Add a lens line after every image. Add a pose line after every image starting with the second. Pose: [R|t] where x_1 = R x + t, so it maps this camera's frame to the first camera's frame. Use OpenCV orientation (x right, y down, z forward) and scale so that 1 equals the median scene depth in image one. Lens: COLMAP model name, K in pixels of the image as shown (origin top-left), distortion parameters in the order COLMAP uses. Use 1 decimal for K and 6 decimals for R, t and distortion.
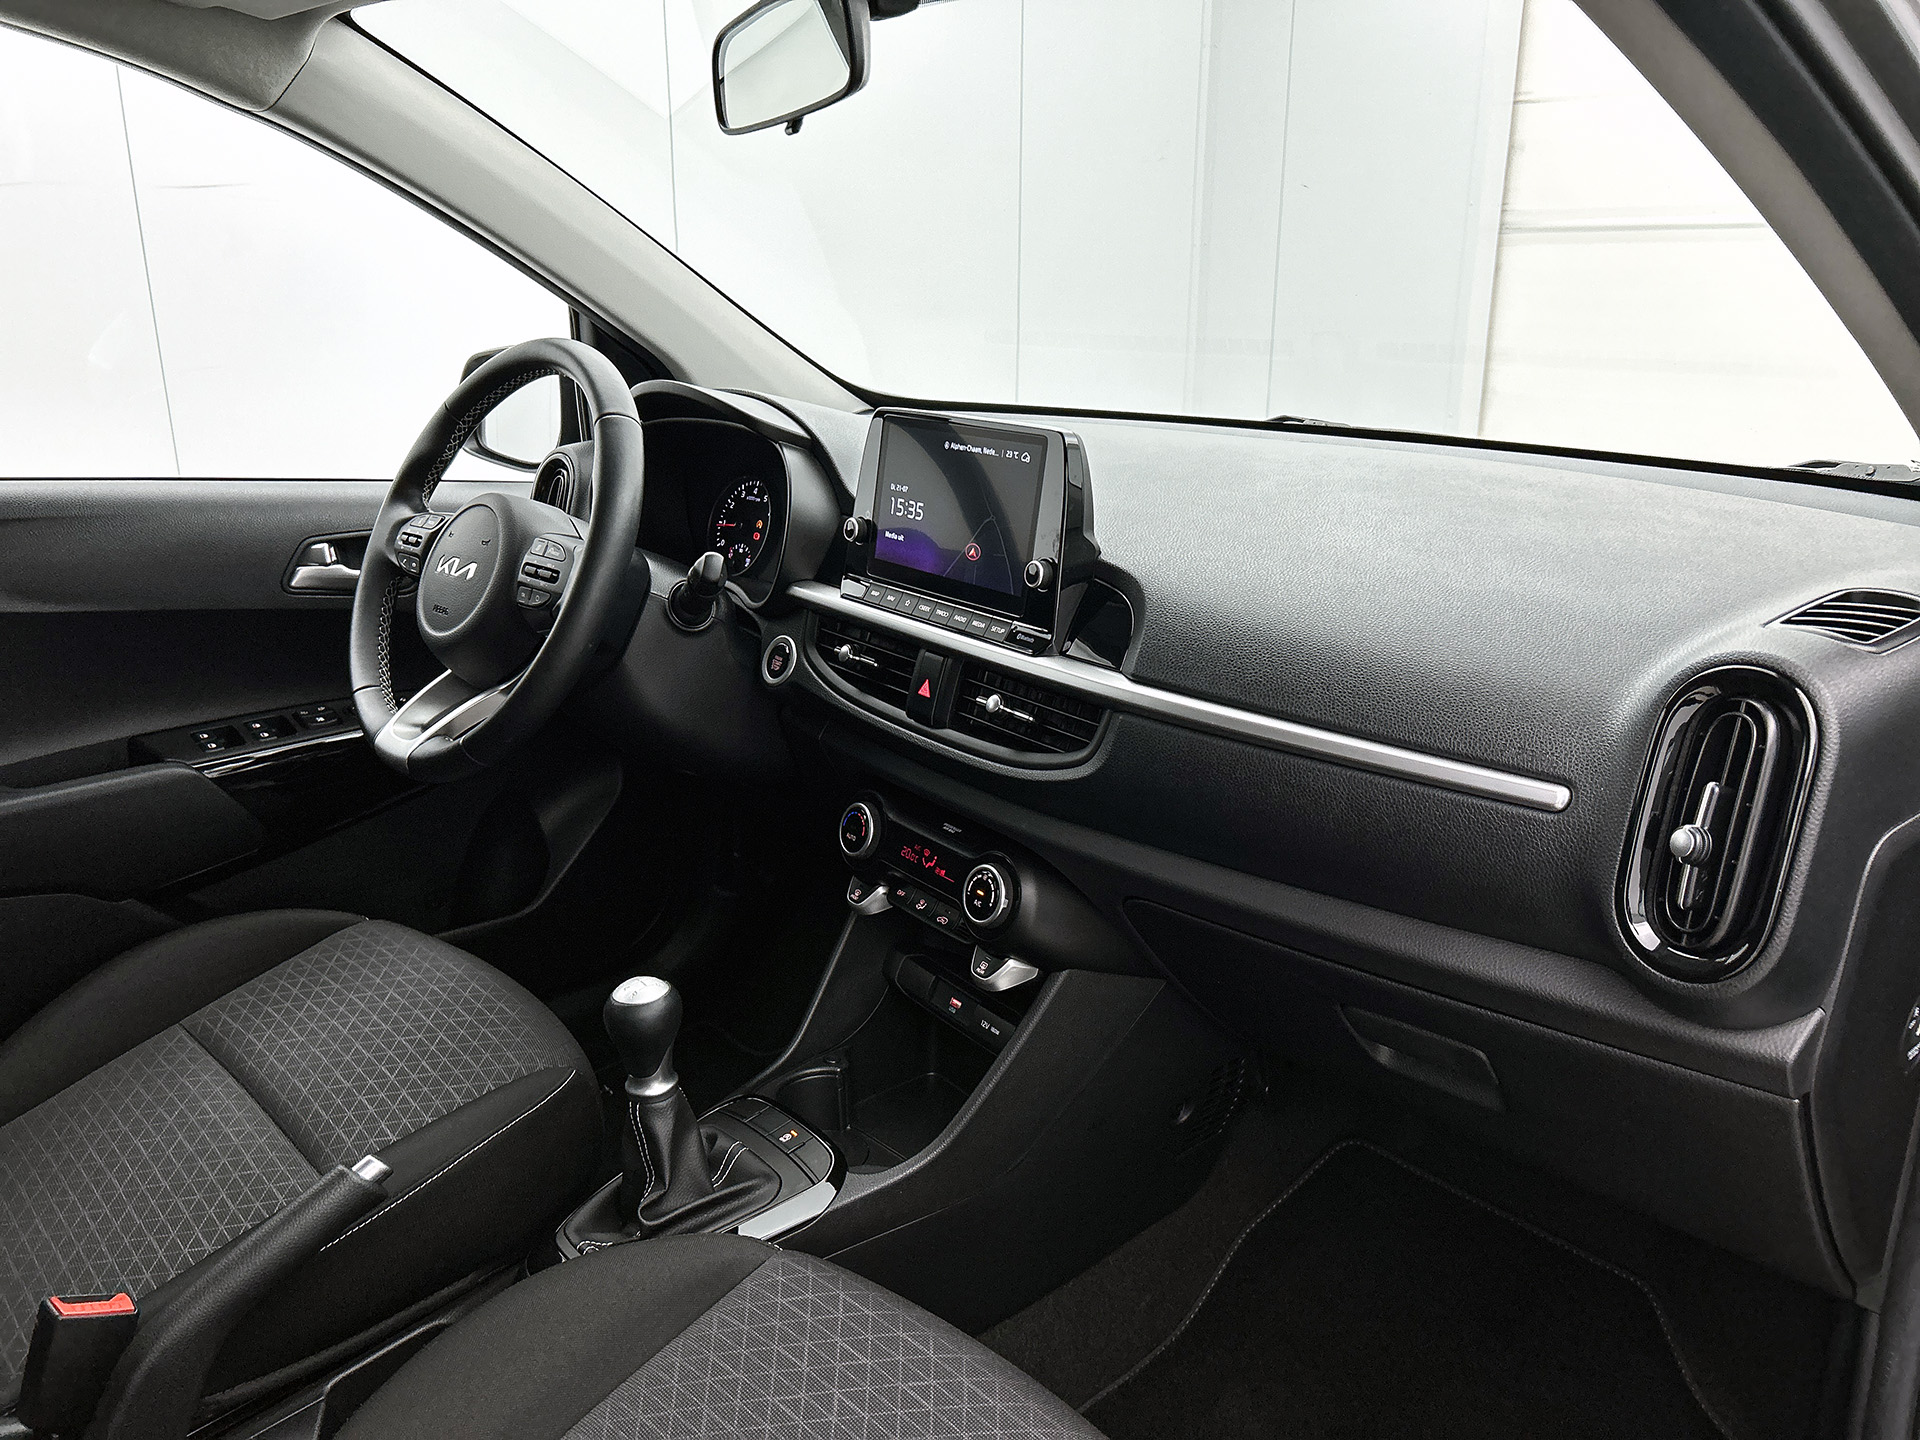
lens RADIAL K [[1448.5, 0, 960.0], [0, 1448.5, 720.0], [0, 0, 1]] dist [0.075991, -0.005272]
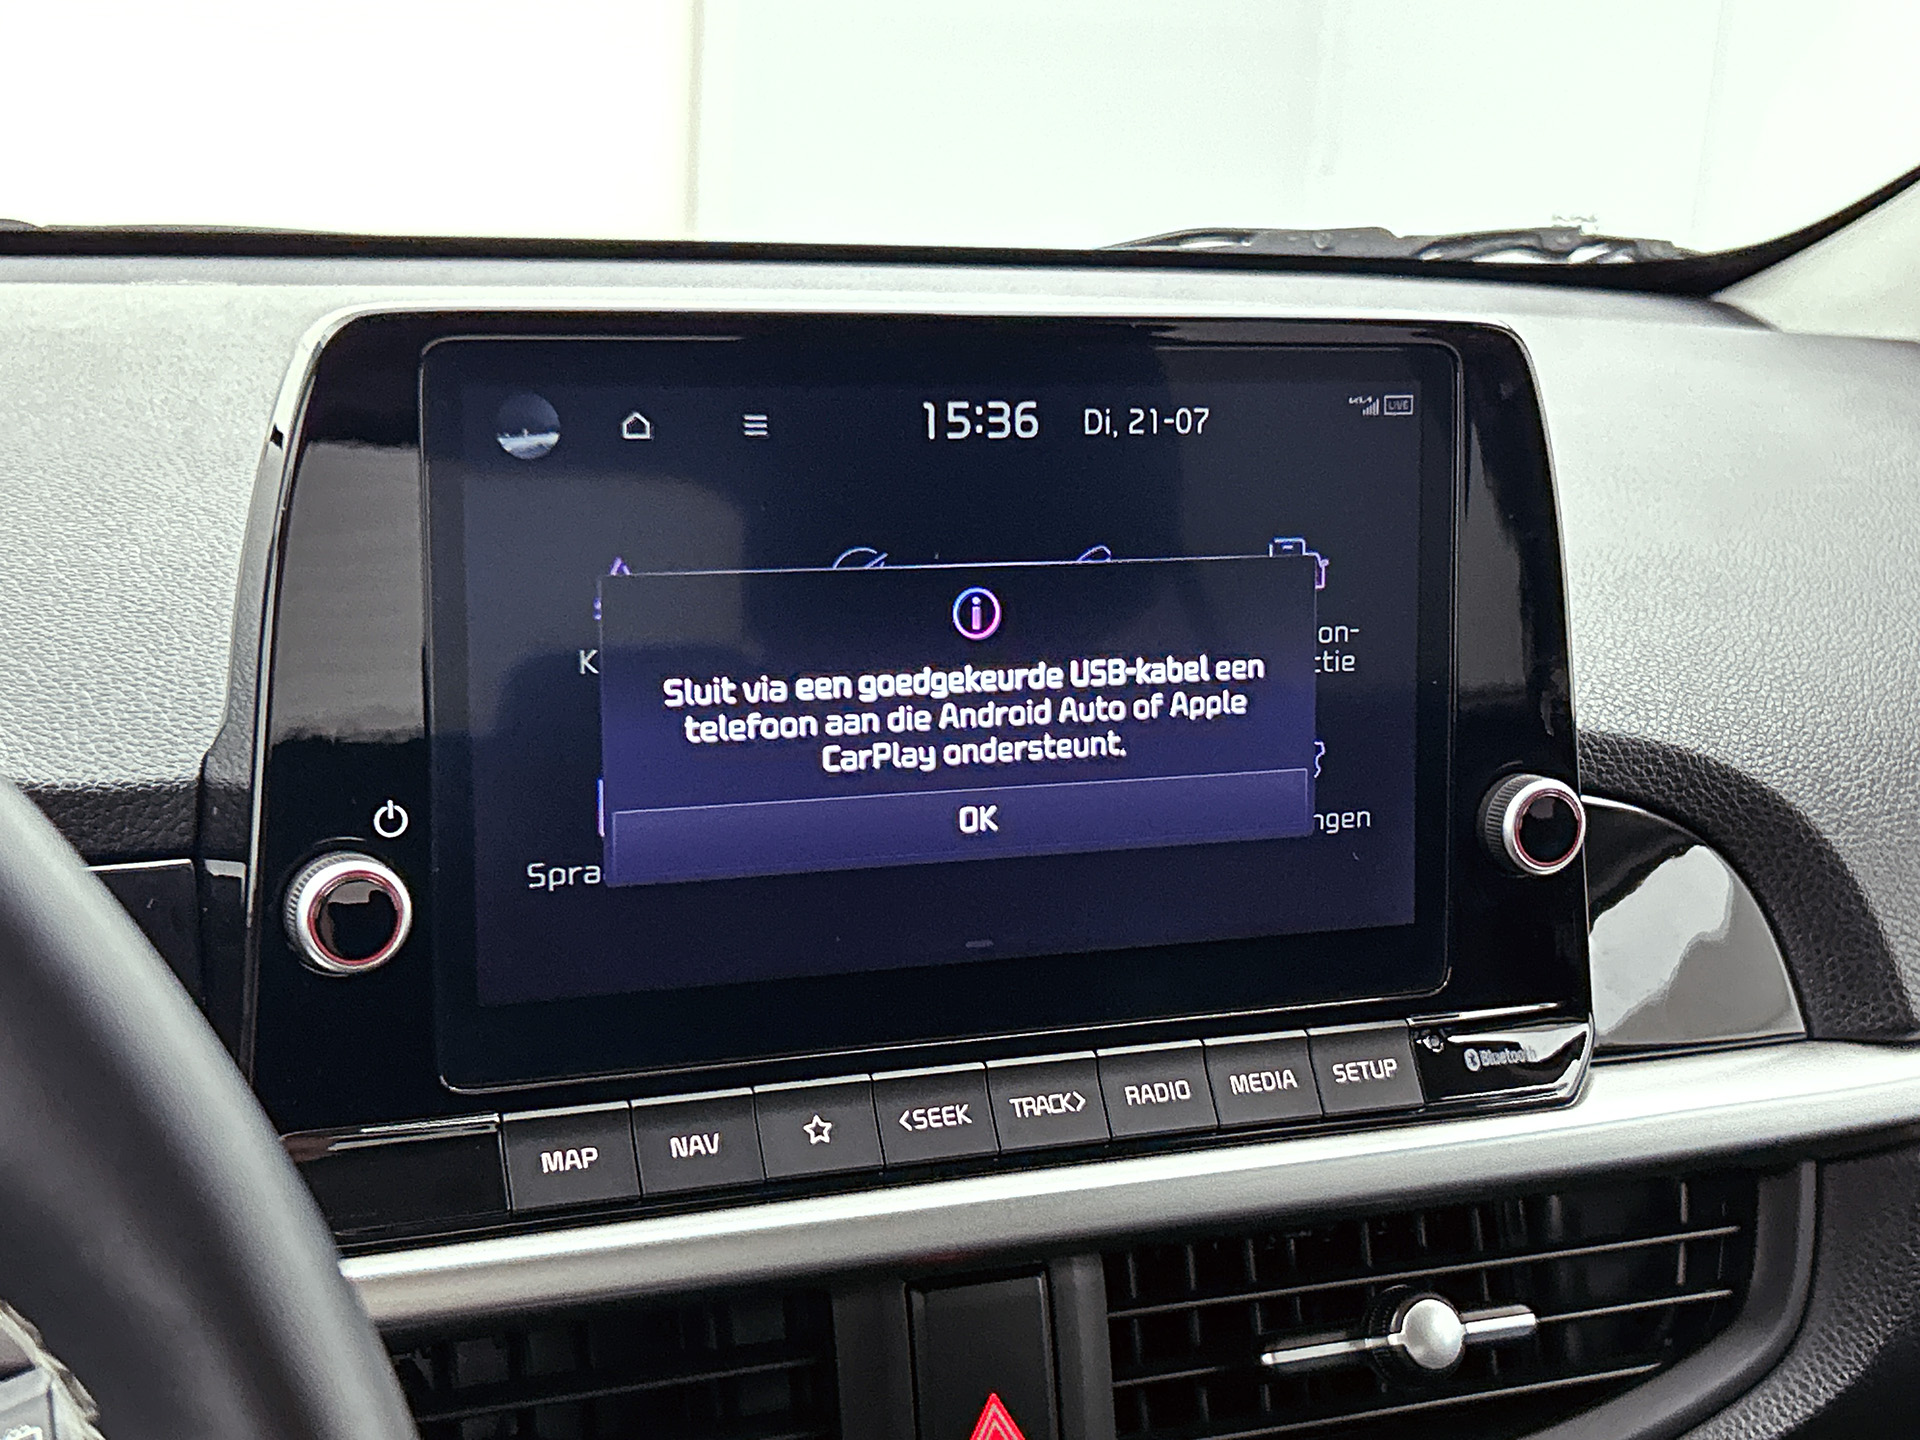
lens RADIAL K [[2846.2, 0, 960.0], [0, 2846.2, 720.0], [0, 0, 1]] dist [0.032976, 0.025745]
pose [[0.273986, -0.236468, 0.932210, -0.431886], [0.232525, 0.956832, 0.174372, -0.214488], [-0.933201, 0.168987, 0.317143, 0.818476]]
